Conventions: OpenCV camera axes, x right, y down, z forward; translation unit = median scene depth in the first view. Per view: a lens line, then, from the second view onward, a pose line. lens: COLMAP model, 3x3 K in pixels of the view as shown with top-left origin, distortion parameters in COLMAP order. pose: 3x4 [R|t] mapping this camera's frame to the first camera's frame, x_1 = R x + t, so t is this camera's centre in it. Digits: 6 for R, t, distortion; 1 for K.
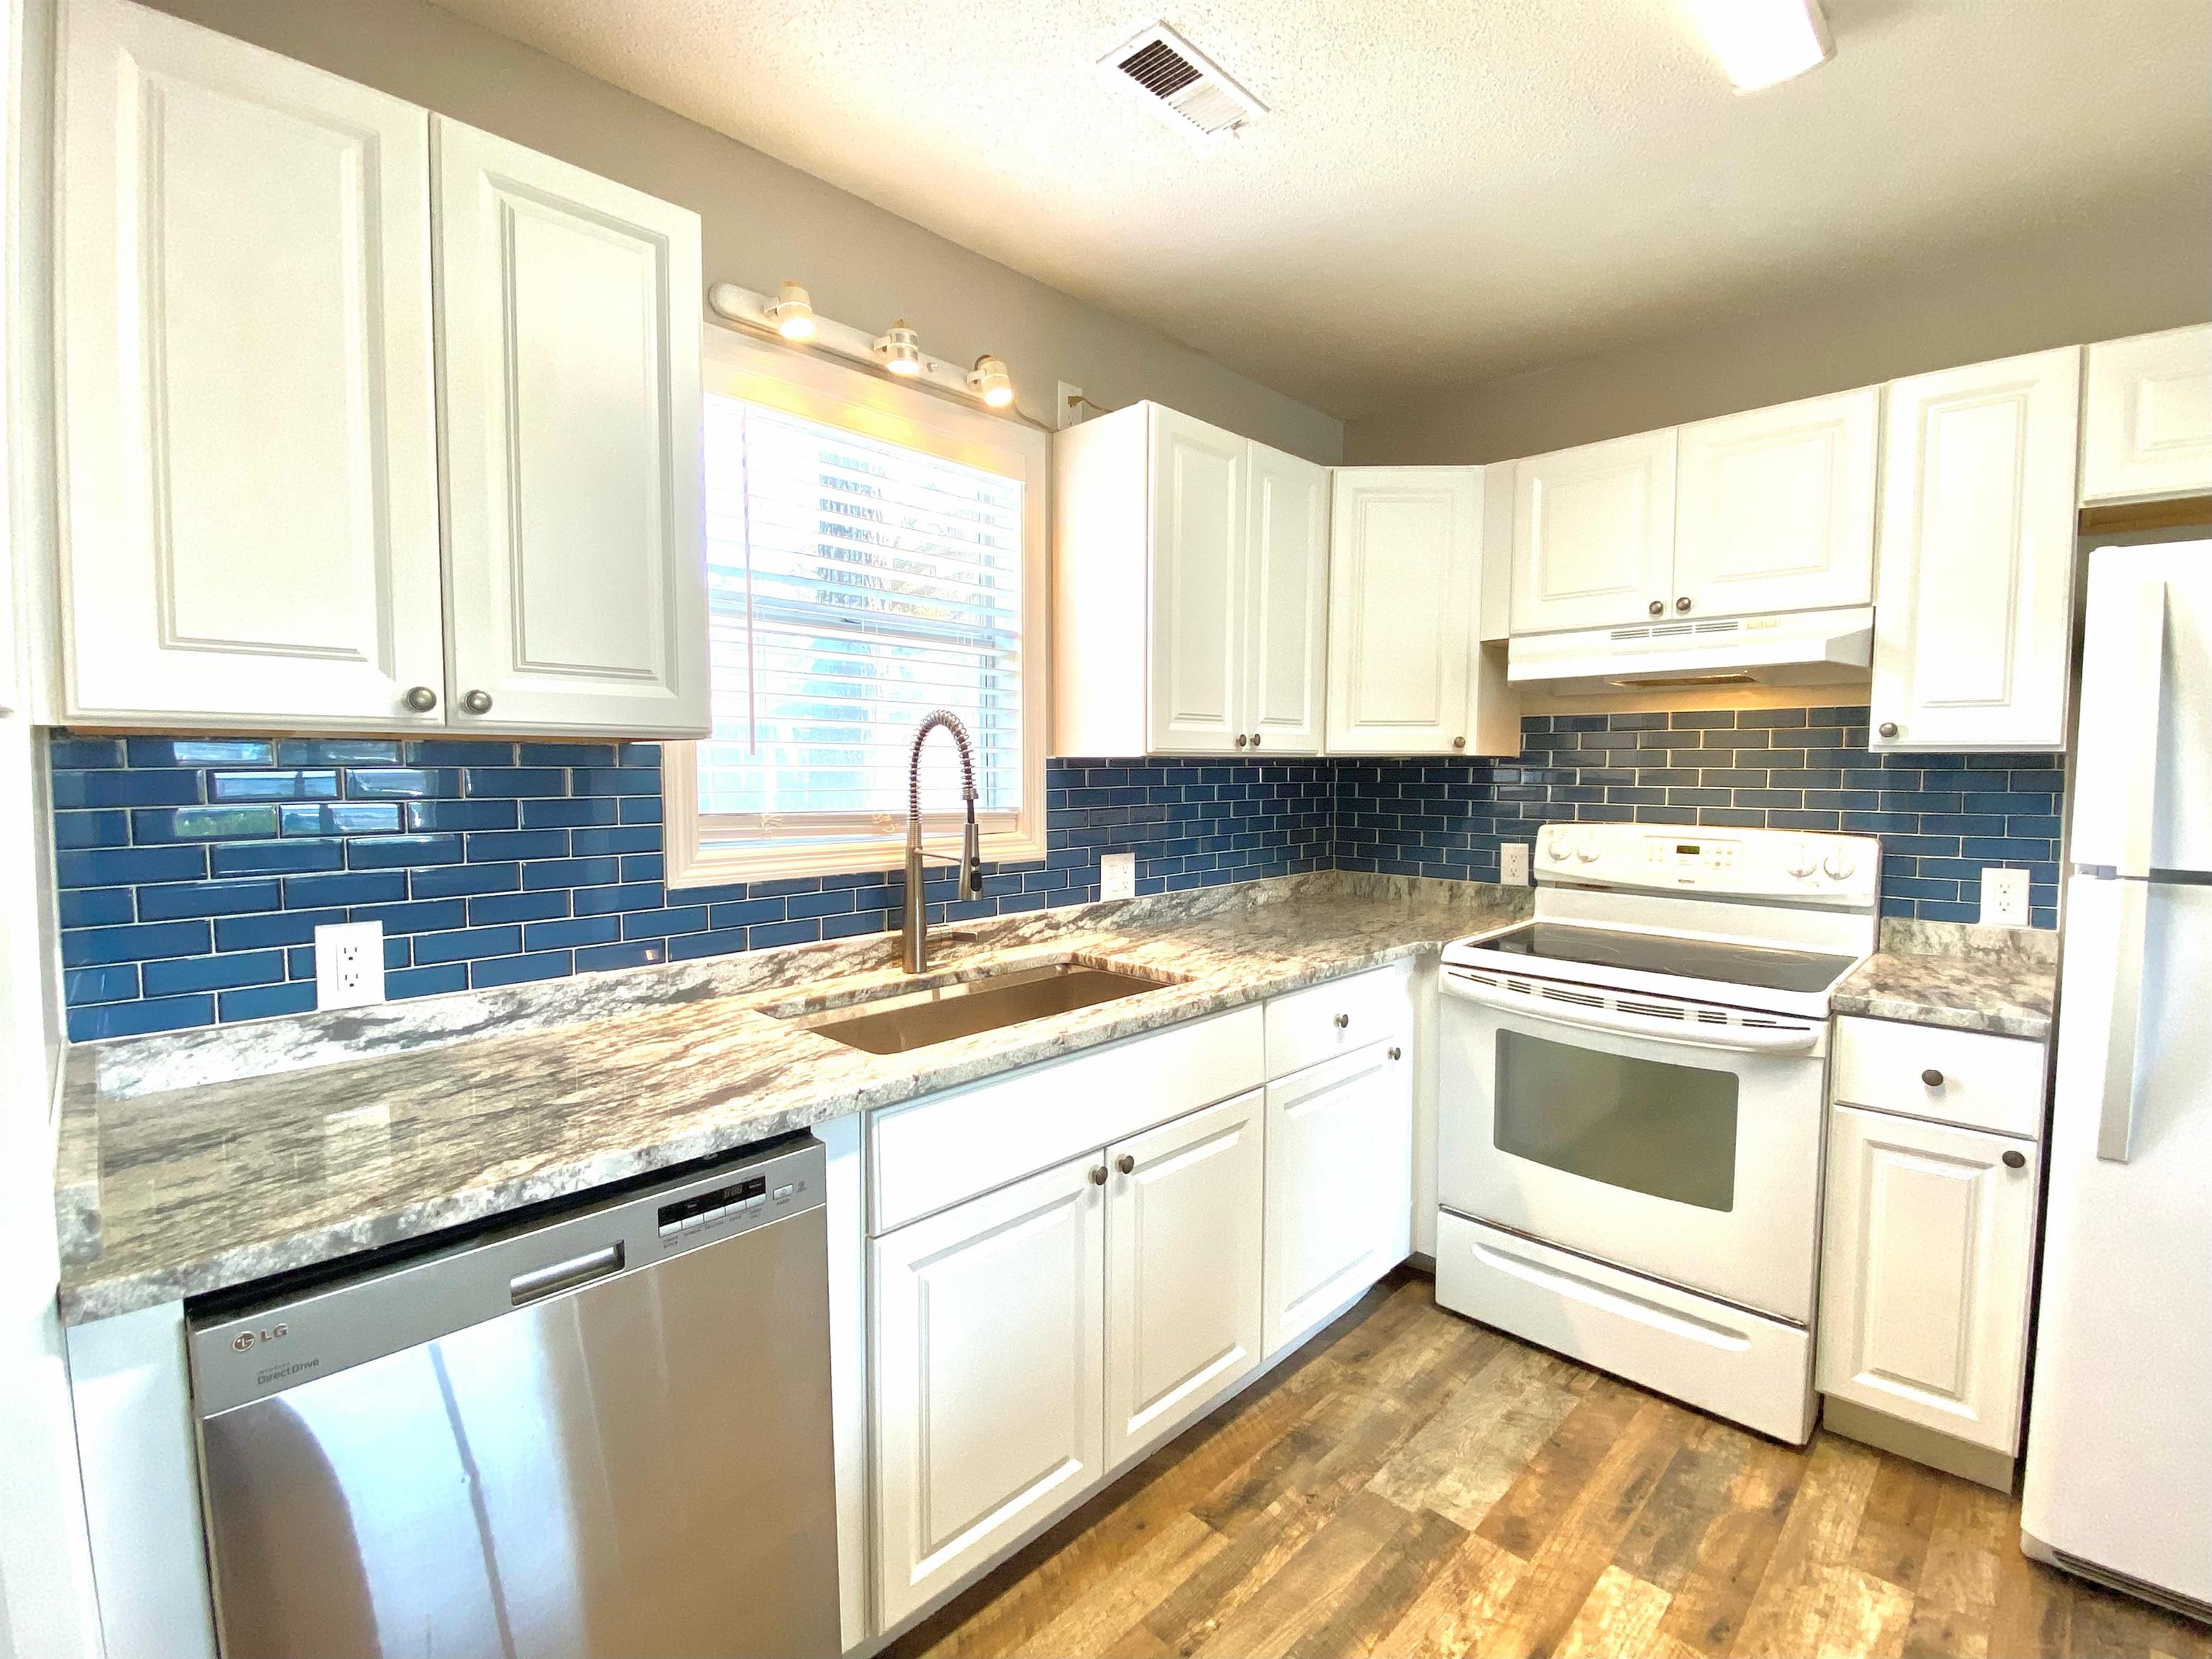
lens RADIAL K [[1038.9, 0, 1106.0], [0, 1038.9, 829.5], [0, 0, 1]] dist [0.024063, -0.023251]
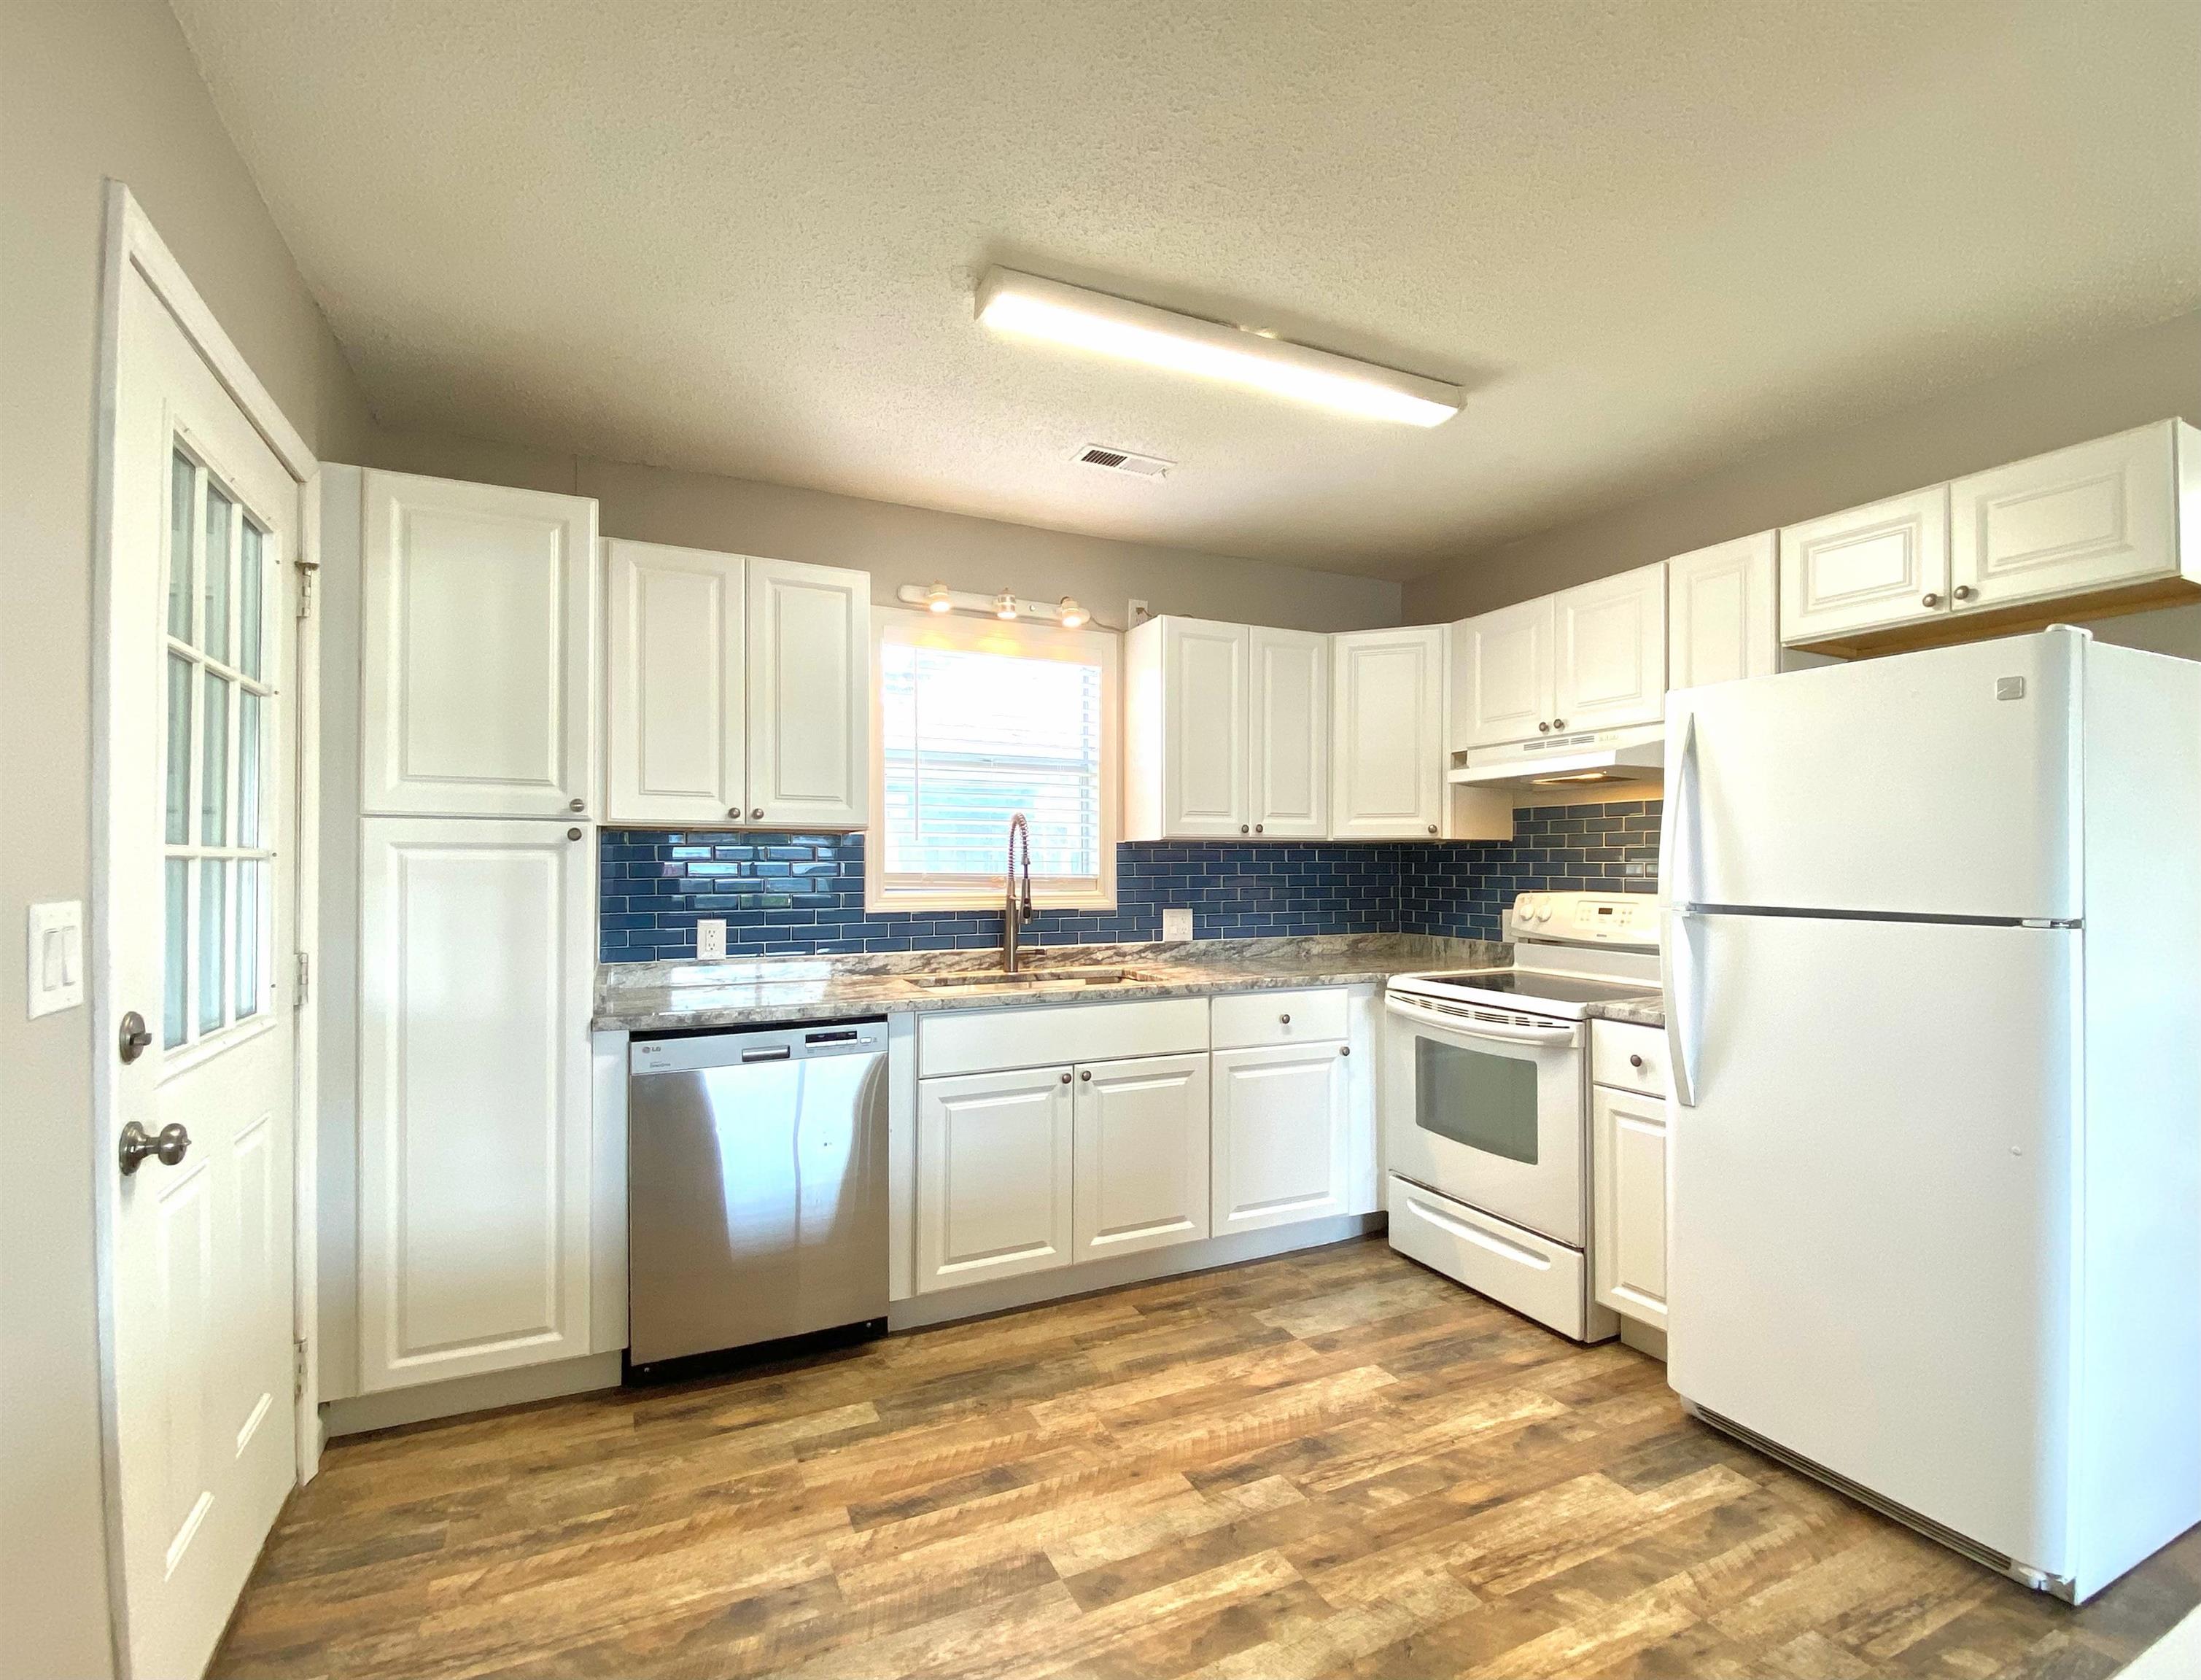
lens RADIAL K [[1055.2, 0, 1107.8], [0, 1055.2, 858.6], [0, 0, 1]] dist [0.053177, -0.000080]
pose [[0.939682, -0.003681, -0.342031, 0.516127], [-0.019936, 0.997653, -0.065510, 0.063108], [0.341469, 0.068377, 0.937403, -0.507145]]
